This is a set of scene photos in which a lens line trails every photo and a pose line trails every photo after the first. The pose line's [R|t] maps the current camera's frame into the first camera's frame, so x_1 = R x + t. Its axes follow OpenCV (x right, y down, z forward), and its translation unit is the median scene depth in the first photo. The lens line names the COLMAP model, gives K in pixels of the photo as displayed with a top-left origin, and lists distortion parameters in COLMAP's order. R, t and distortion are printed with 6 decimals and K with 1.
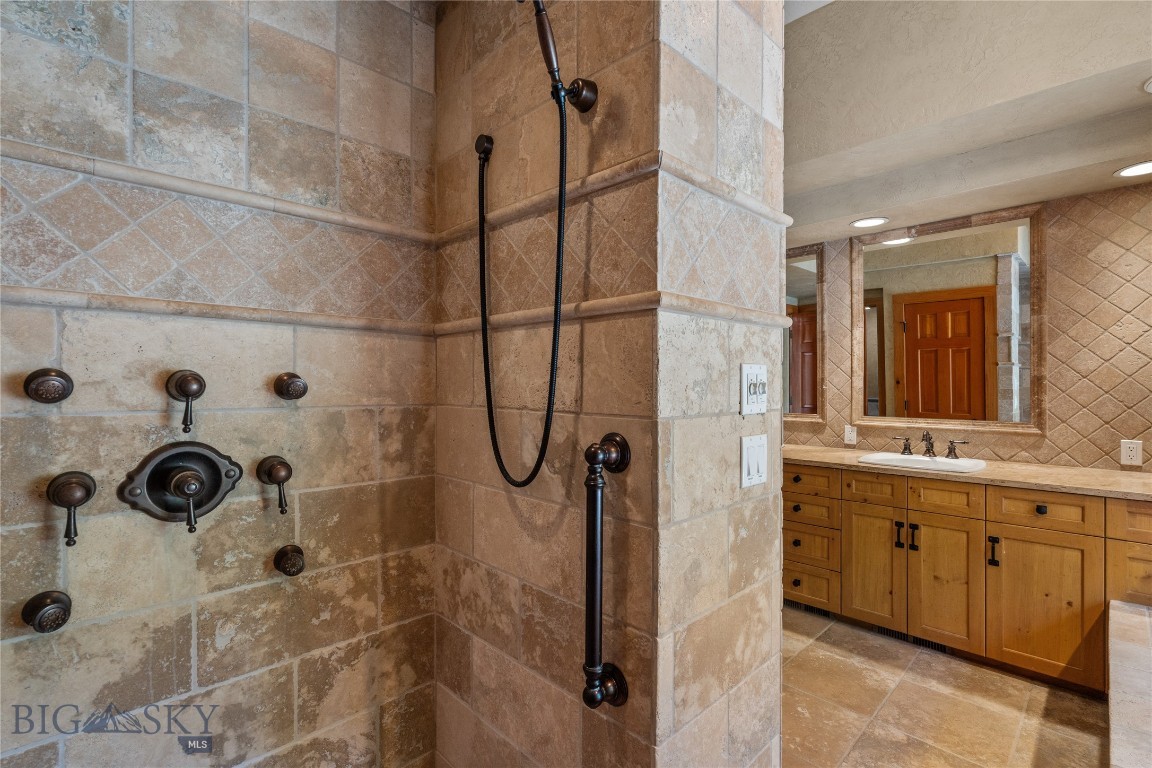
lens RADIAL K [[541.5, 0, 575.4], [0, 541.5, 384.5], [0, 0, 1]] dist [0.000362, 0.000693]
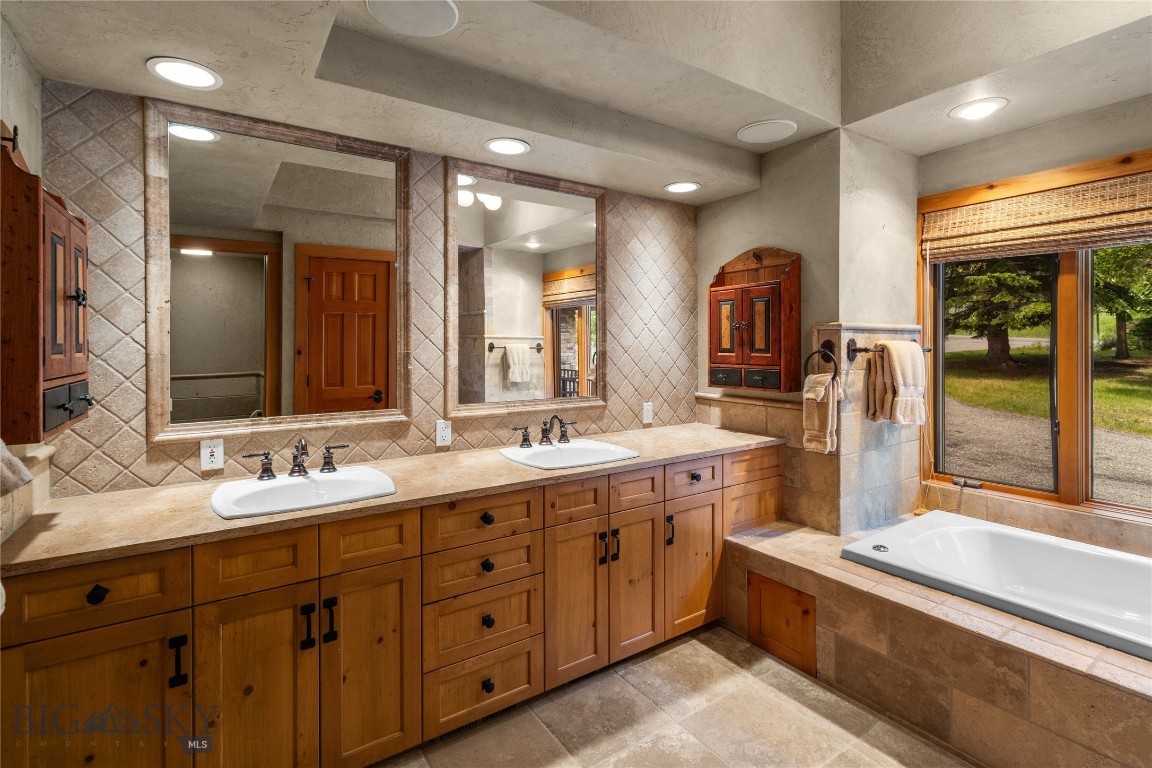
lens RADIAL K [[541.5, 0, 577.1], [0, 541.5, 346.9], [0, 0, 1]] dist [0.000362, 0.000693]
pose [[0.175802, -0.006003, 0.984407, -0.192515], [0.001157, 0.999982, 0.005891, -0.028656], [-0.984425, 0.000103, 0.175806, 0.823747]]
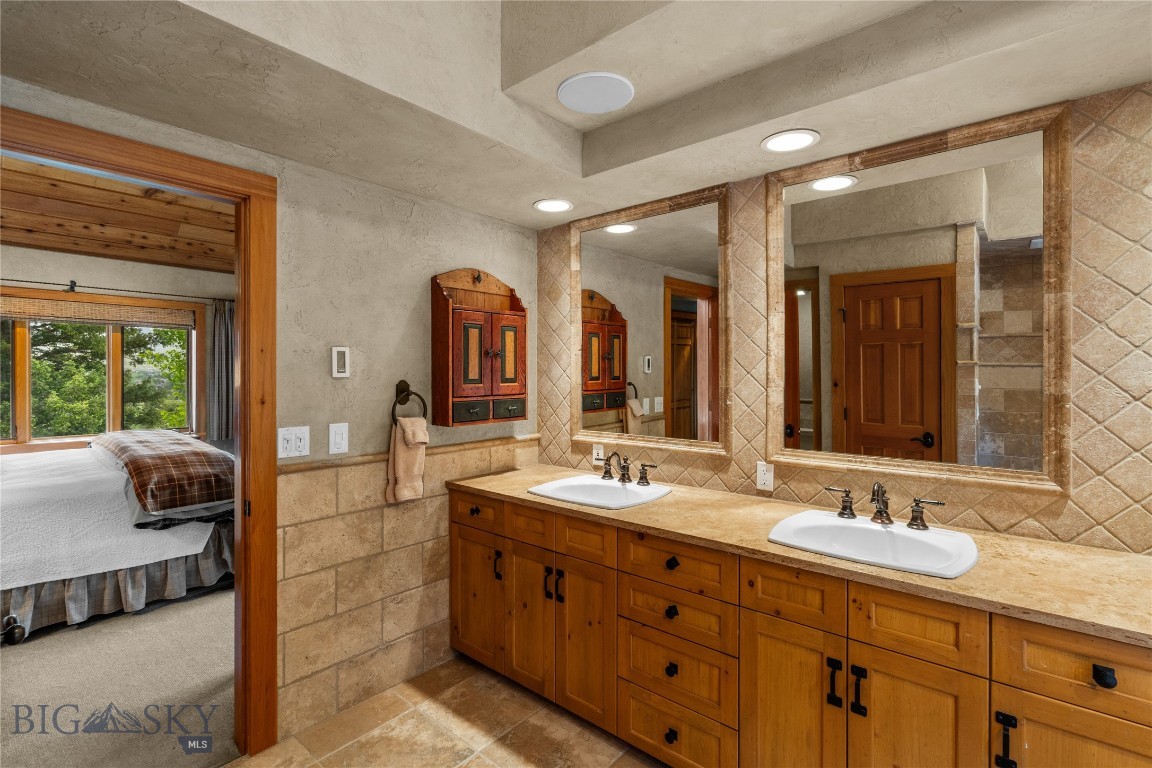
lens RADIAL K [[541.5, 0, 579.6], [0, 541.5, 374.6], [0, 0, 1]] dist [0.000362, 0.000693]
pose [[0.995811, 0.000784, 0.091433, 0.263546], [-0.001085, 0.999994, 0.003241, -0.037626], [-0.091430, -0.003327, 0.995806, 0.432896]]
